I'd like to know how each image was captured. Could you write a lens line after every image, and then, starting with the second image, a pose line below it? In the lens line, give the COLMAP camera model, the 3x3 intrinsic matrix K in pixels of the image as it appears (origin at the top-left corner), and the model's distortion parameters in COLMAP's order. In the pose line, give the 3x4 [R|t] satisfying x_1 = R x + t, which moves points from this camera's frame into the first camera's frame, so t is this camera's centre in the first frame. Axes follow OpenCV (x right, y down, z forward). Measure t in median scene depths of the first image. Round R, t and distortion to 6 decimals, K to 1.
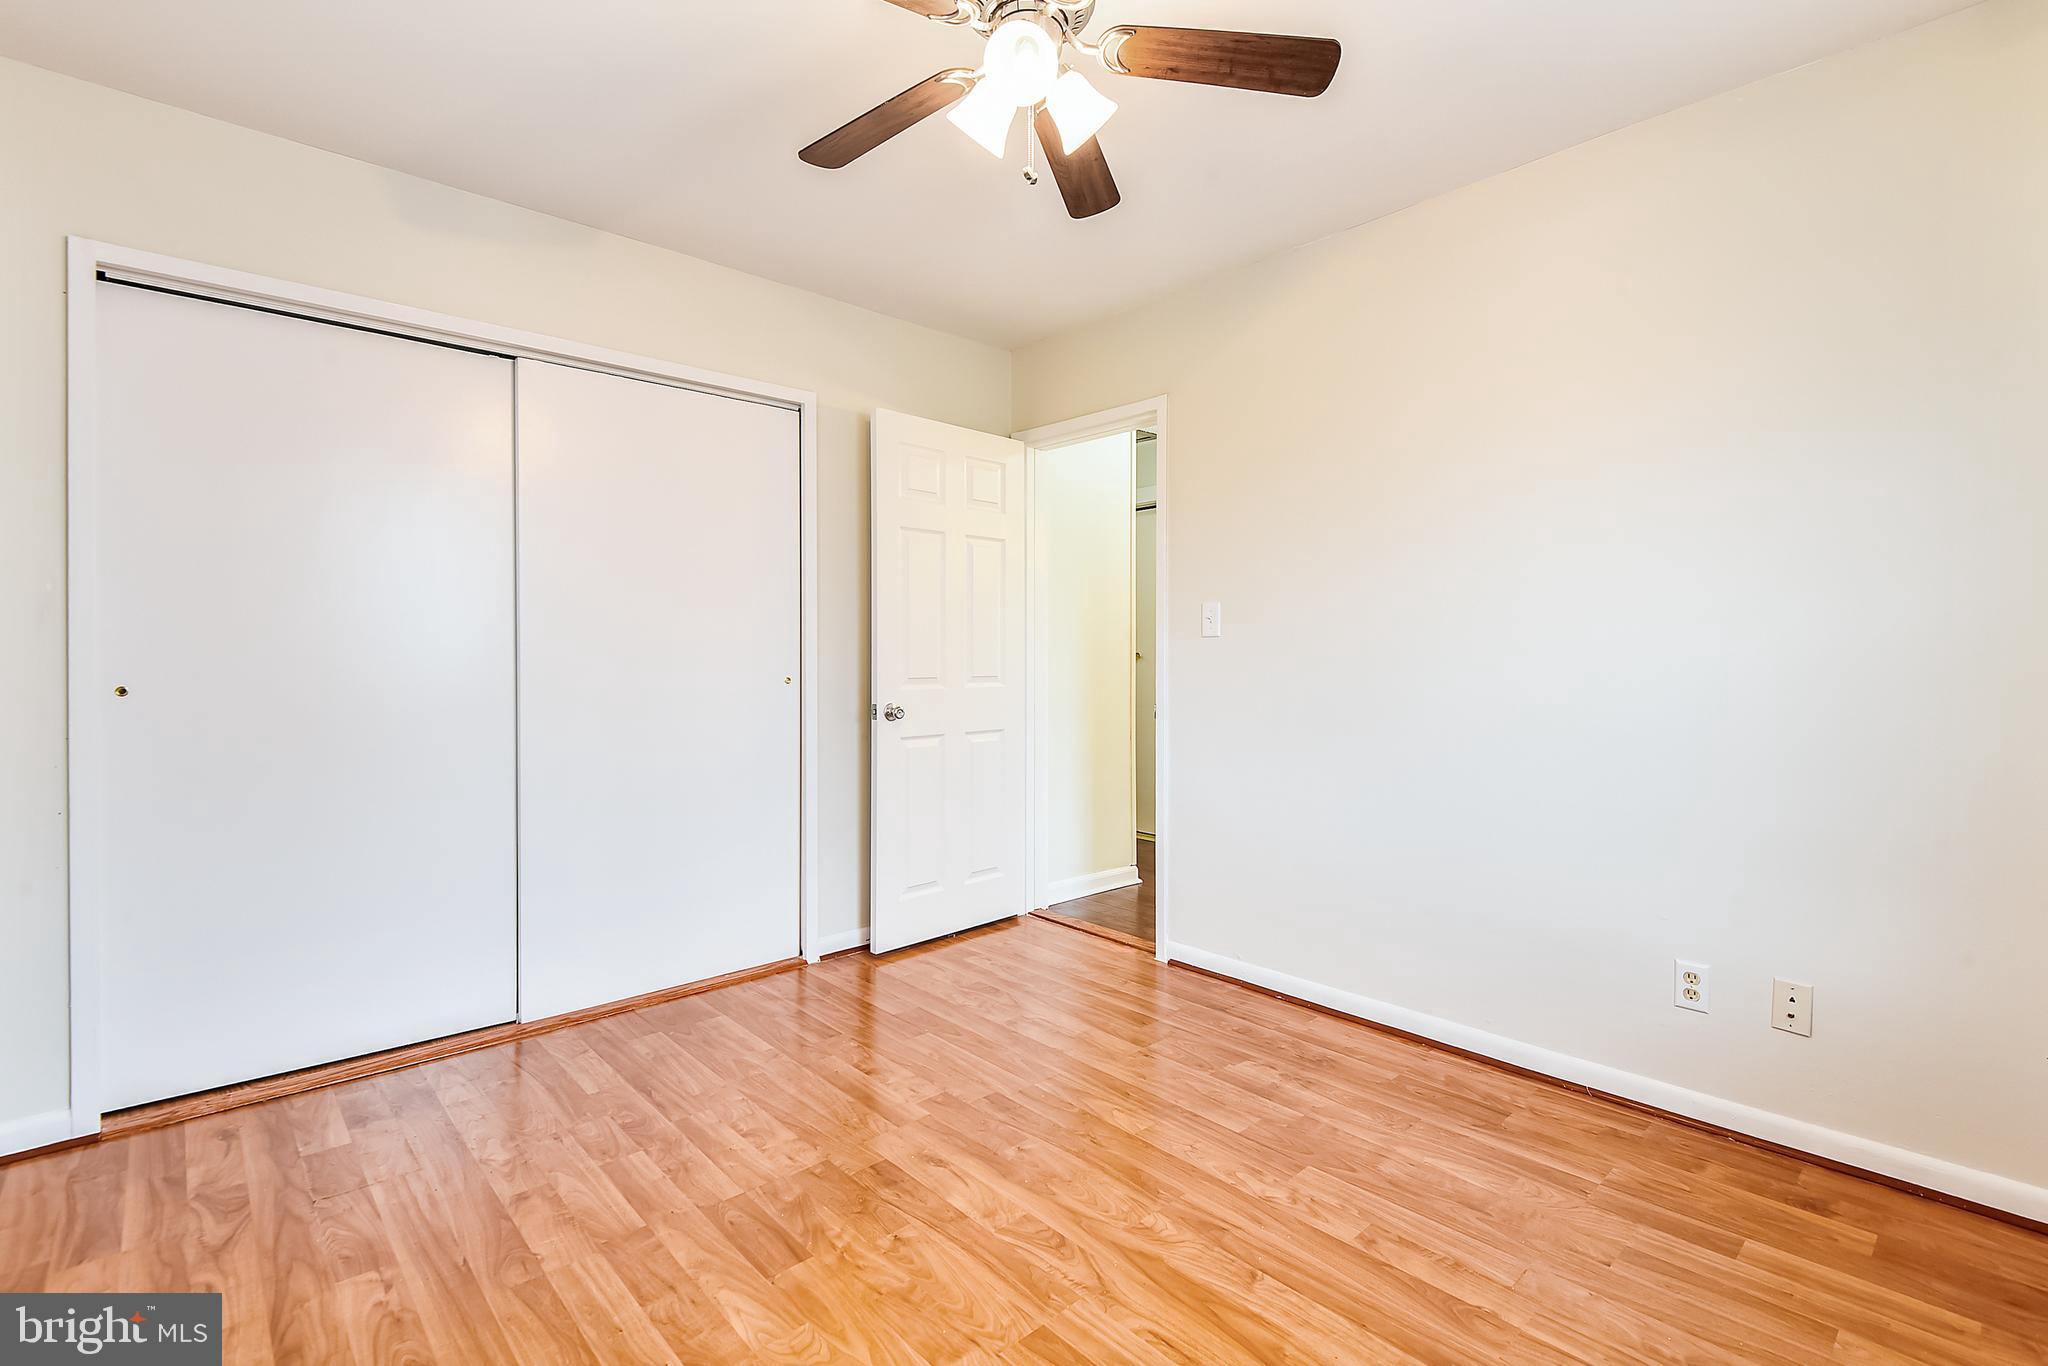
lens RADIAL K [[930.2, 0, 1029.7], [0, 930.2, 634.9], [0, 0, 1]] dist [0.018421, -0.012475]
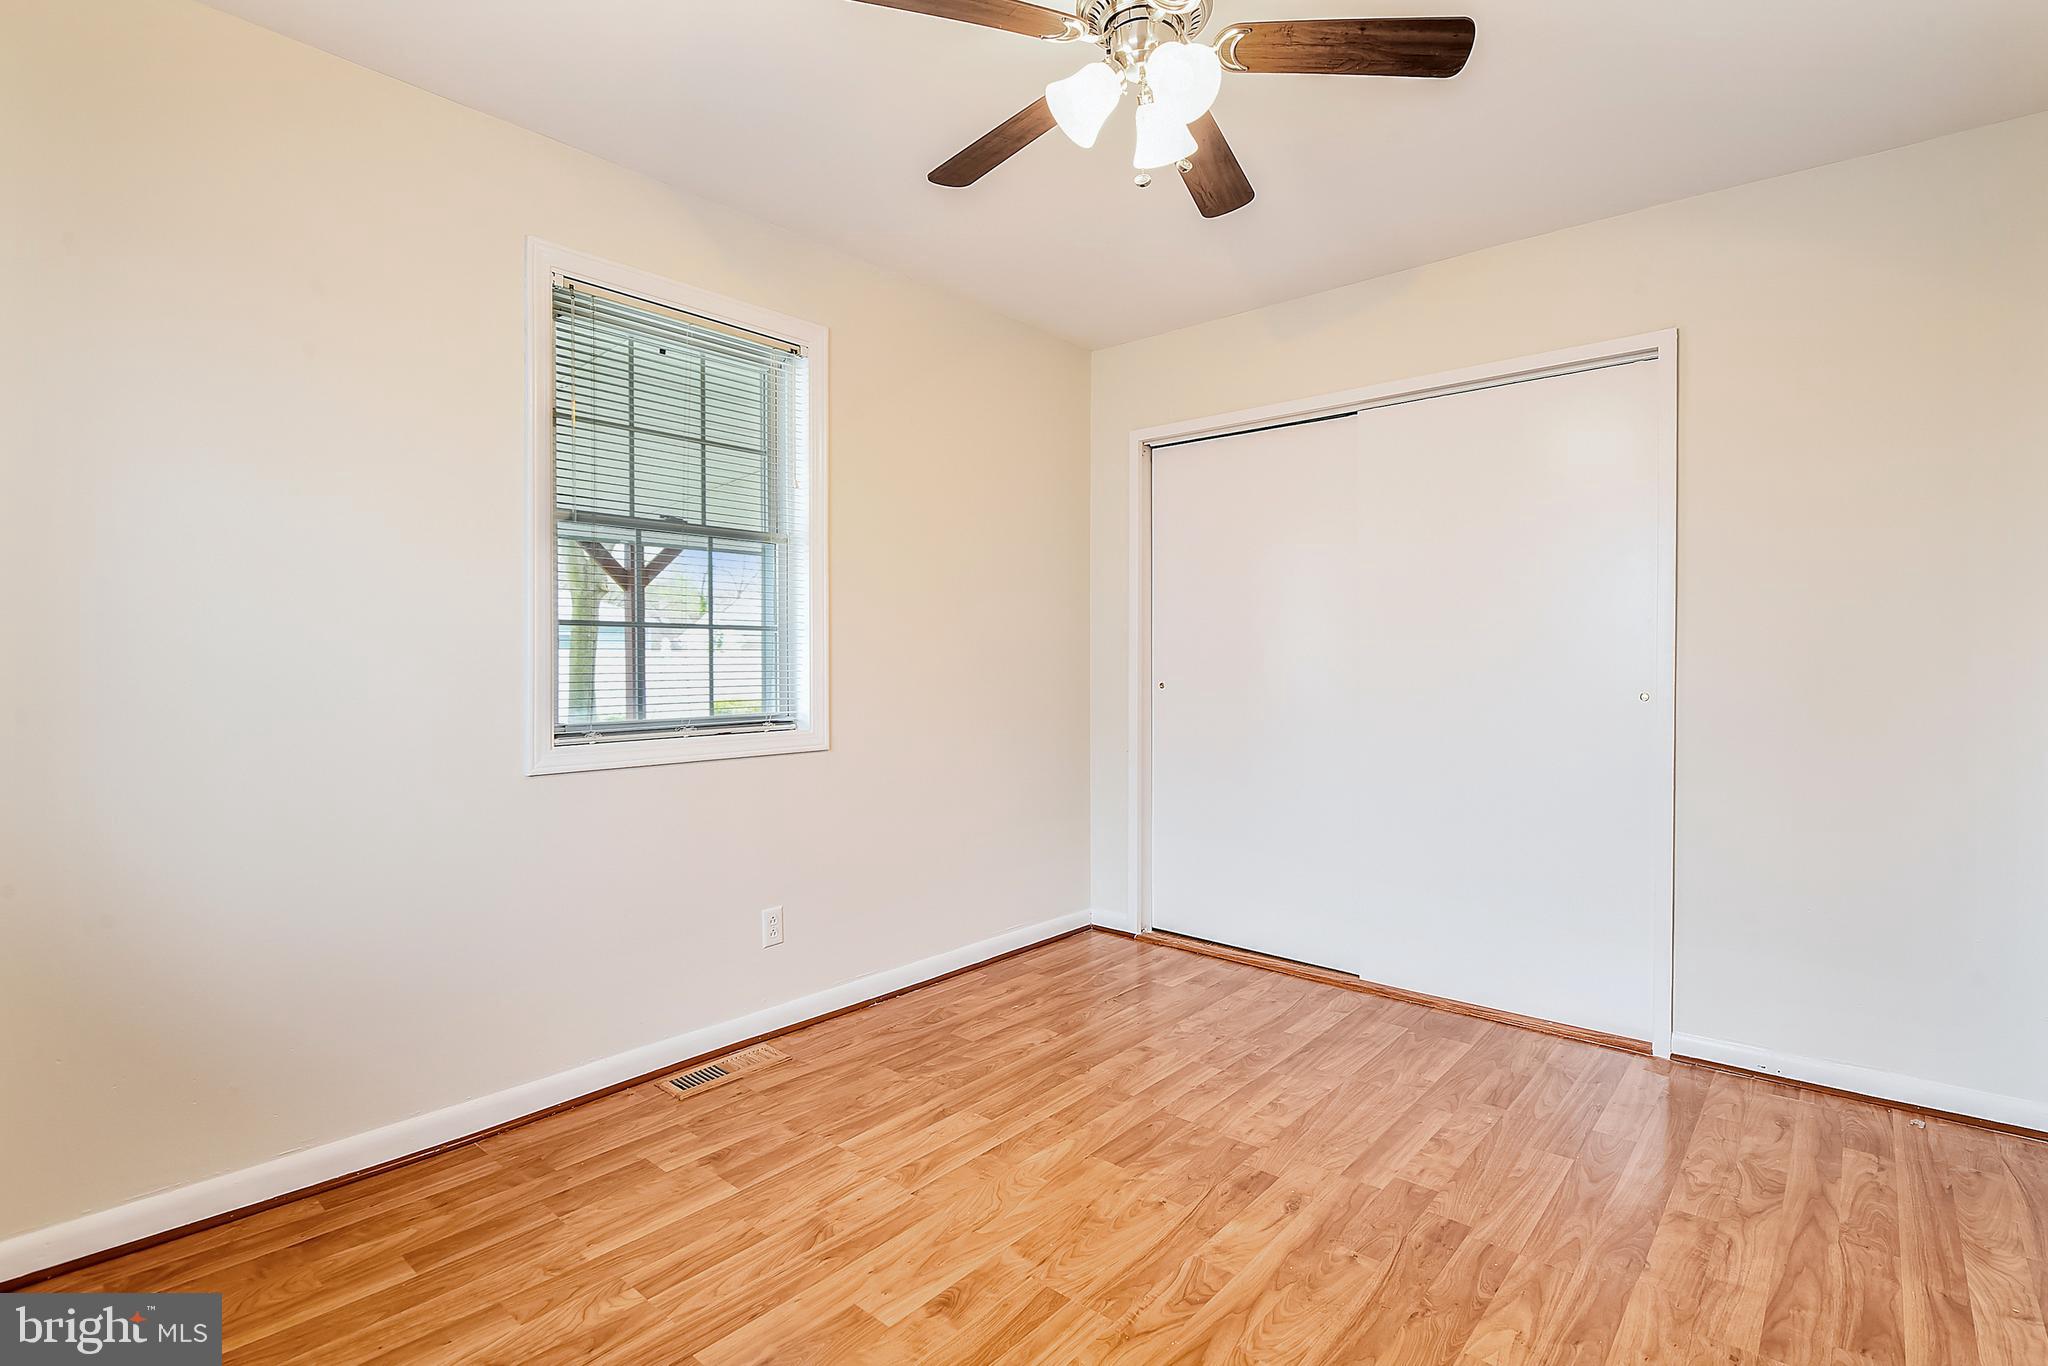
lens RADIAL K [[955.7, 0, 1053.2], [0, 955.7, 678.6], [0, 0, 1]] dist [-0.001070, -0.014230]
pose [[0.136608, 0.019403, -0.990435, 0.853823], [0.016933, 0.999616, 0.021918, 0.008874], [0.990480, -0.019766, 0.136227, 0.678715]]
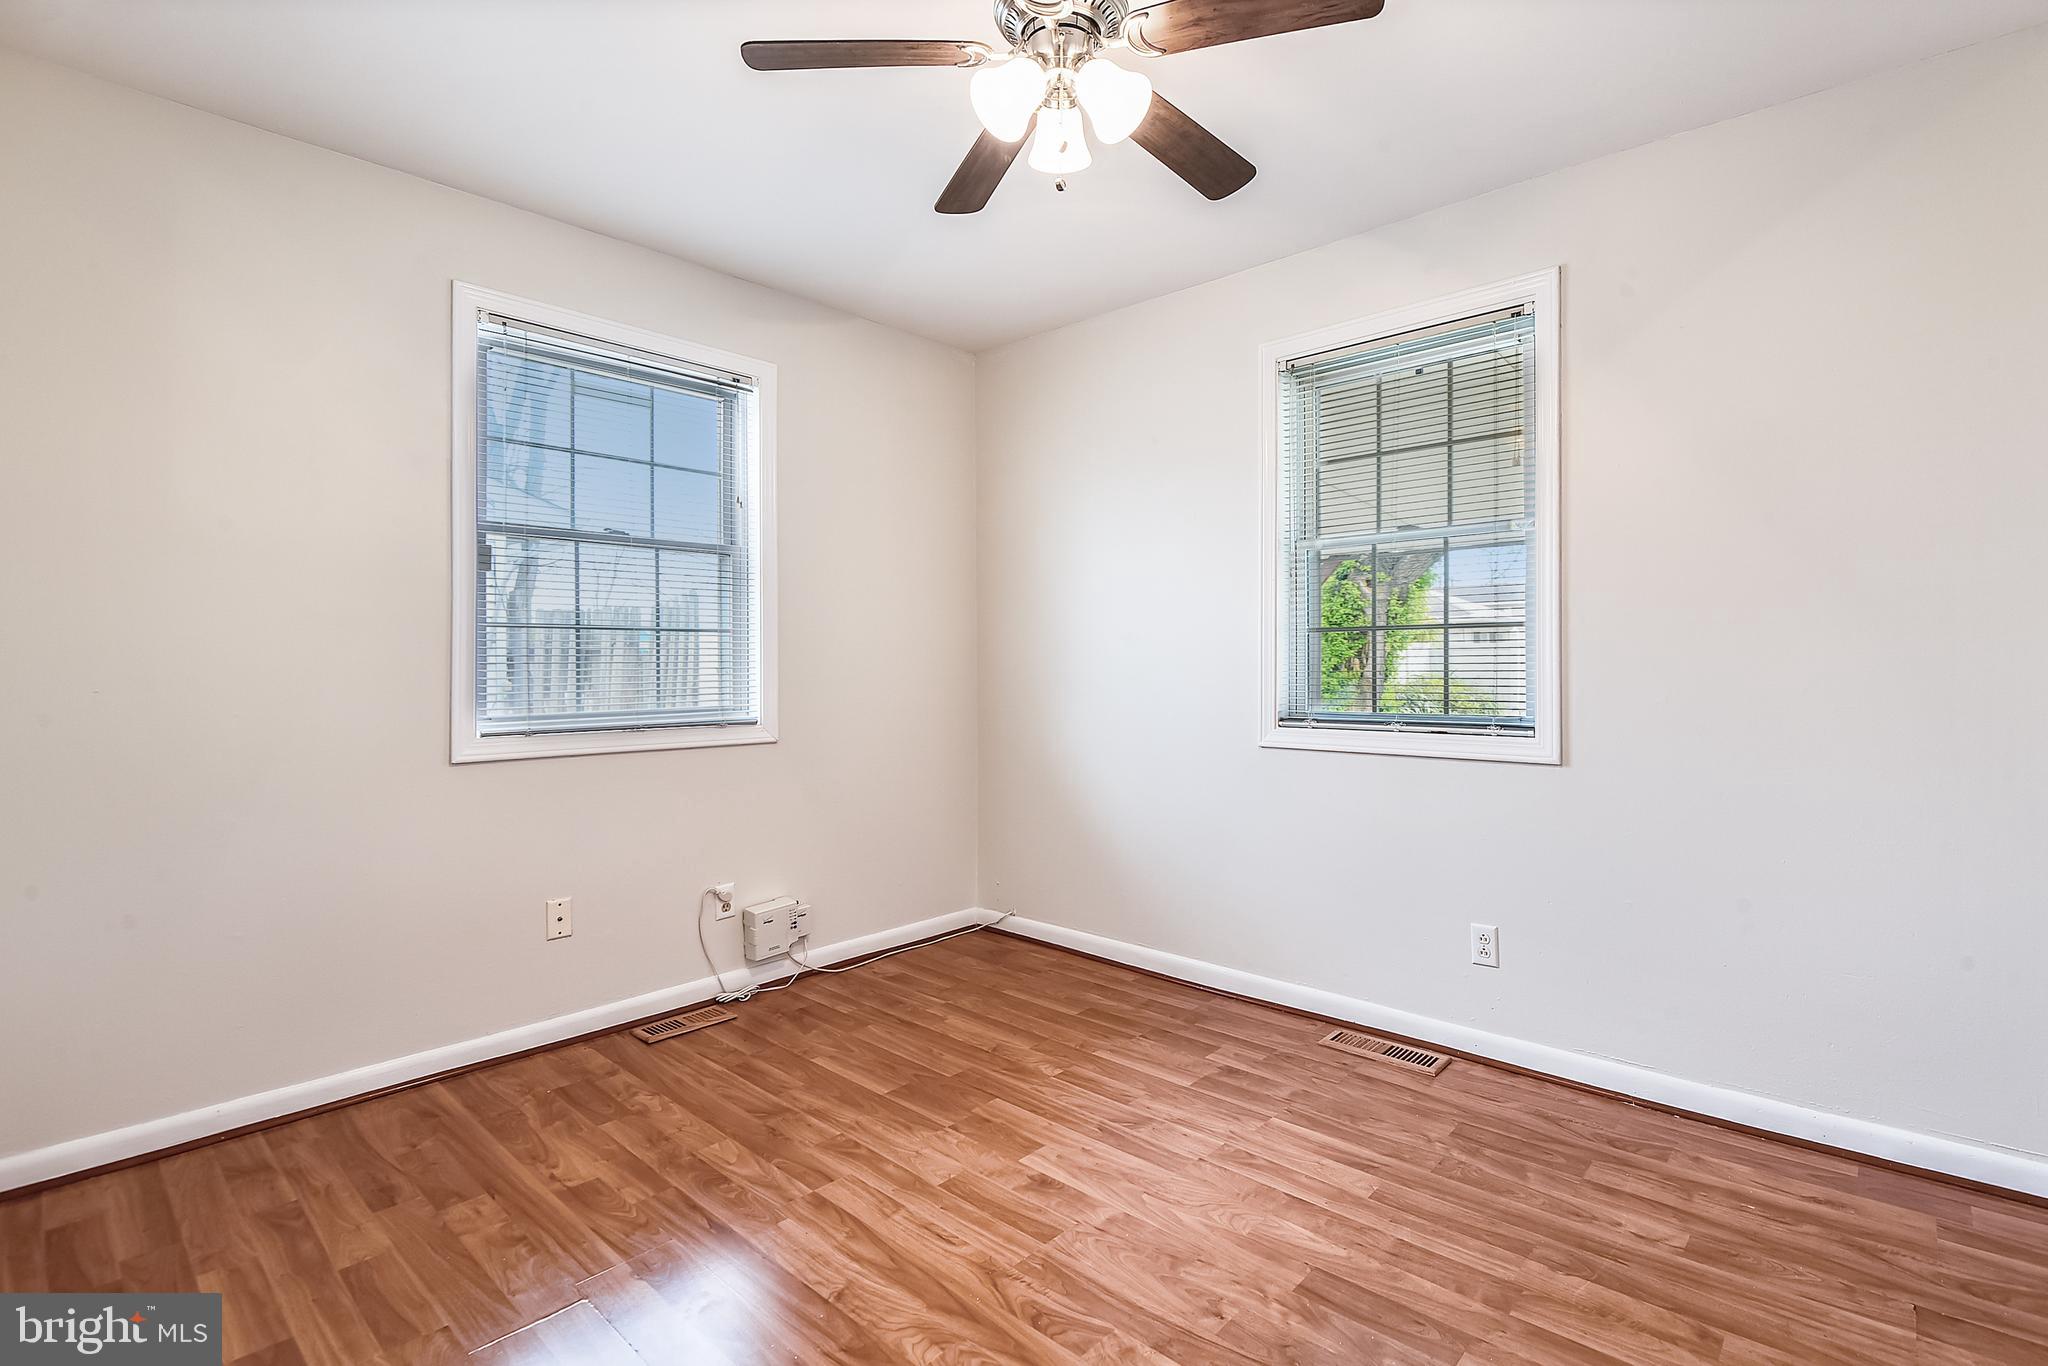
lens RADIAL K [[955.7, 0, 1053.2], [0, 955.7, 678.6], [0, 0, 1]] dist [-0.001070, -0.014230]
pose [[-0.993908, 0.005372, -0.110081, 0.104671], [0.005521, 0.999984, -0.001047, 0.031338], [0.110074, -0.001648, -0.993922, 1.742316]]
